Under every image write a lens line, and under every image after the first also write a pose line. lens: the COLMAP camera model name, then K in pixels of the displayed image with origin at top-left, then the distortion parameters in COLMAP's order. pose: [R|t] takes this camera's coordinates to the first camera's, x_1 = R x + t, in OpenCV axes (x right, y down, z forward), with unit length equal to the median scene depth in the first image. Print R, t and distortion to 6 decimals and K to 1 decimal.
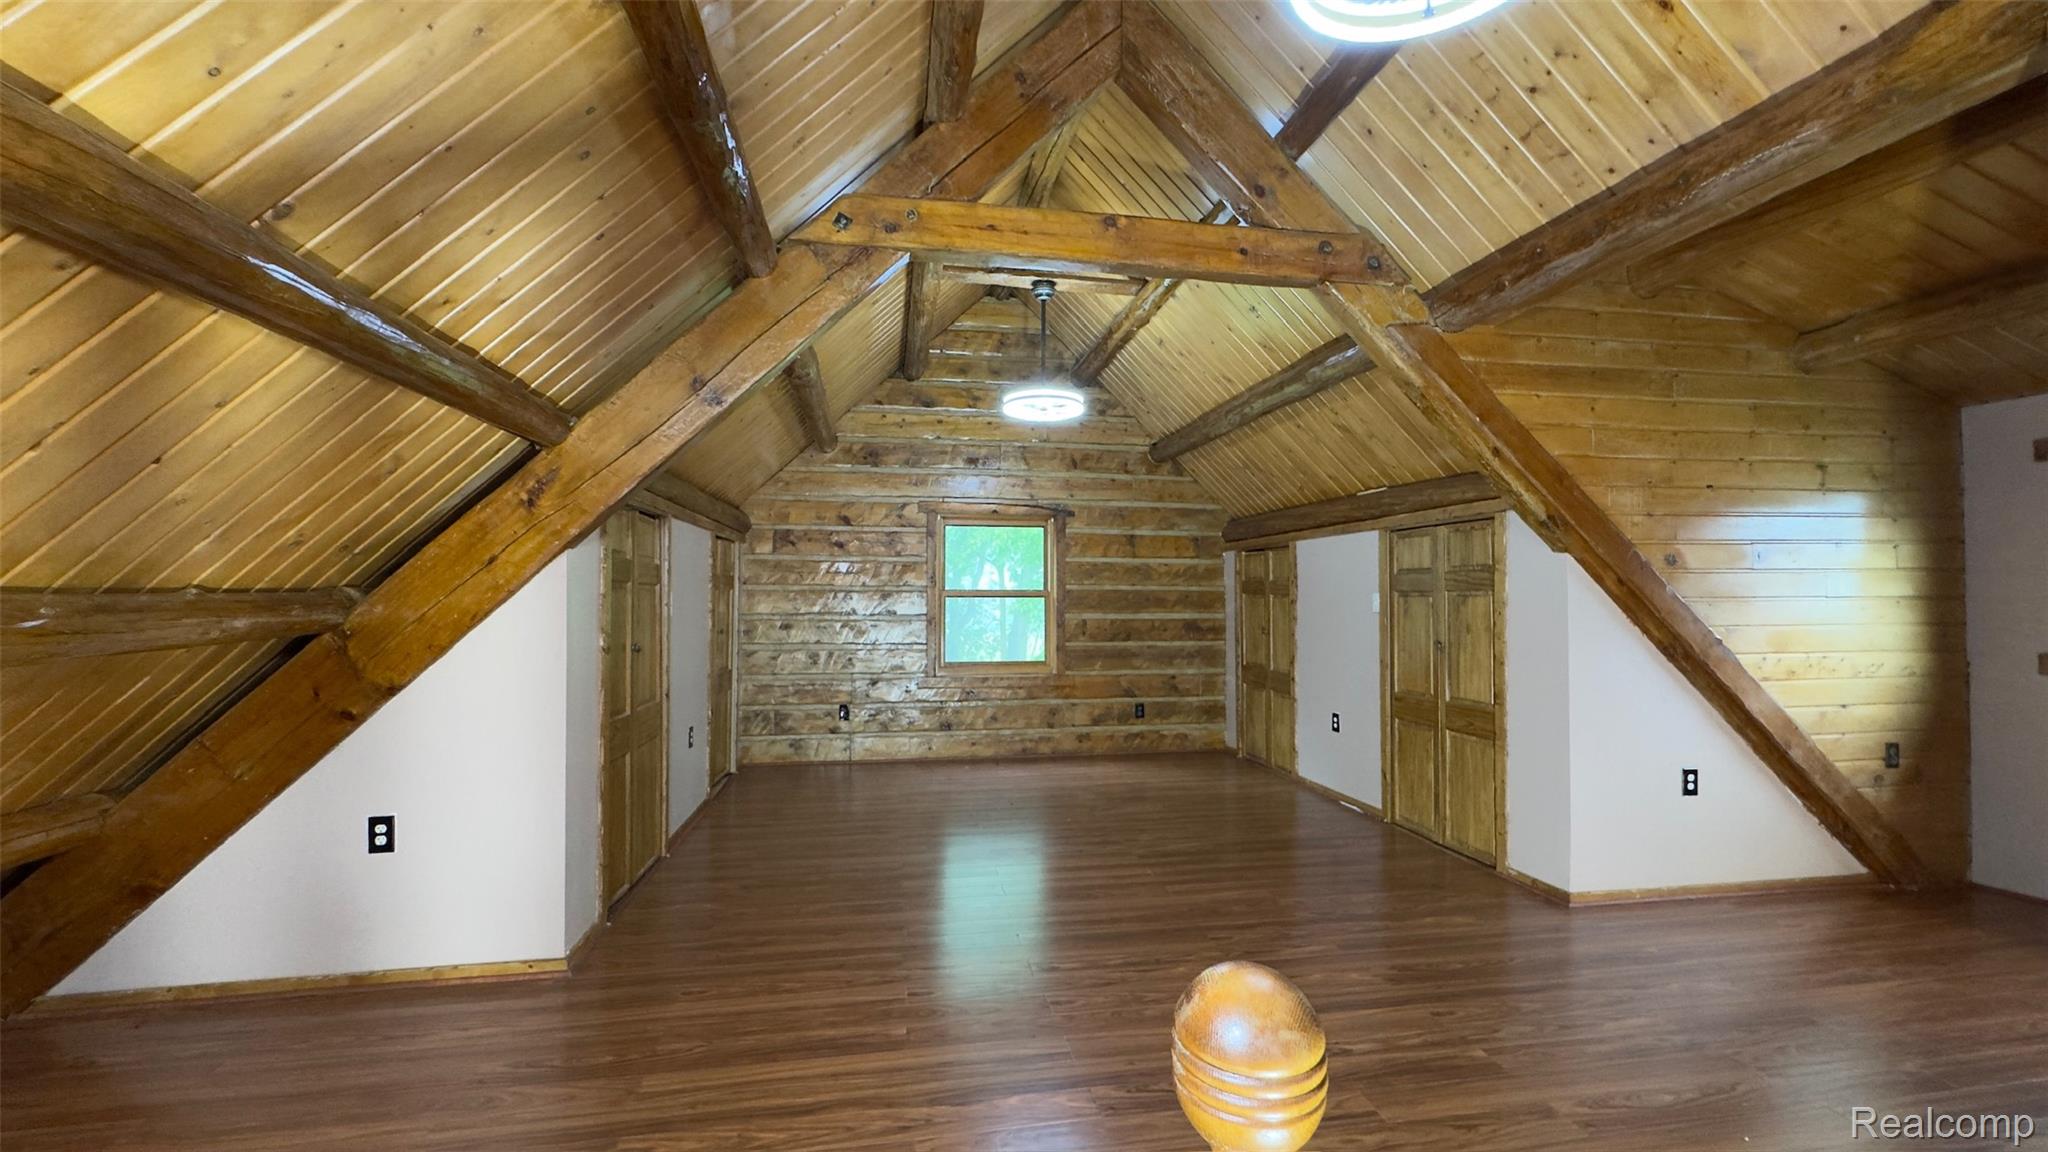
lens RADIAL K [[820.8, 0, 1020.6], [0, 820.8, 578.3], [0, 0, 1]] dist [-0.001336, 0.000164]
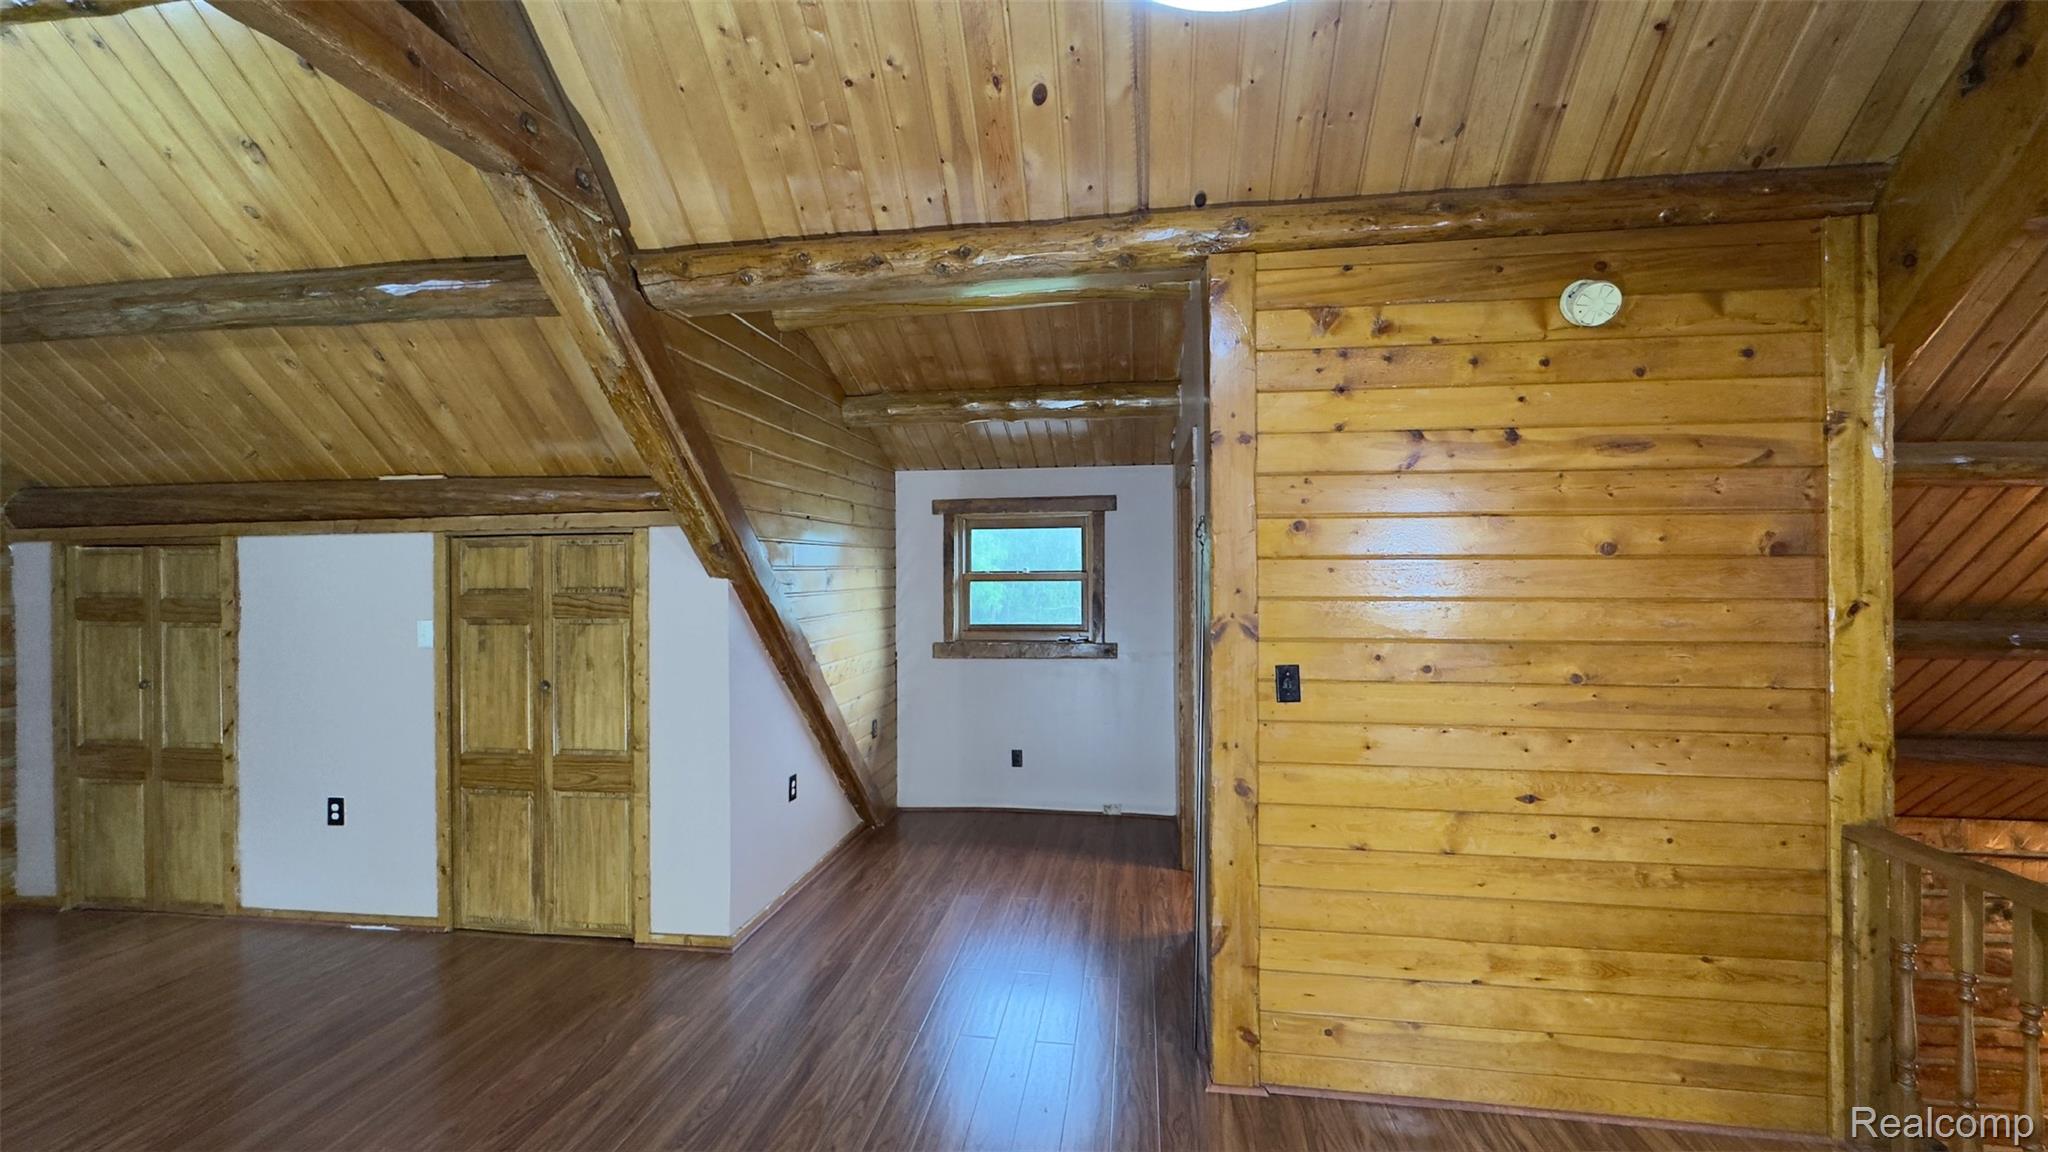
lens RADIAL K [[820.8, 0, 1019.1], [0, 820.8, 572.9], [0, 0, 1]] dist [-0.001336, 0.000164]
pose [[0.306454, -0.001137, 0.951885, -0.104564], [-0.012211, 0.999912, 0.005125, -0.037637], [-0.951807, -0.013194, 0.306413, 0.317123]]
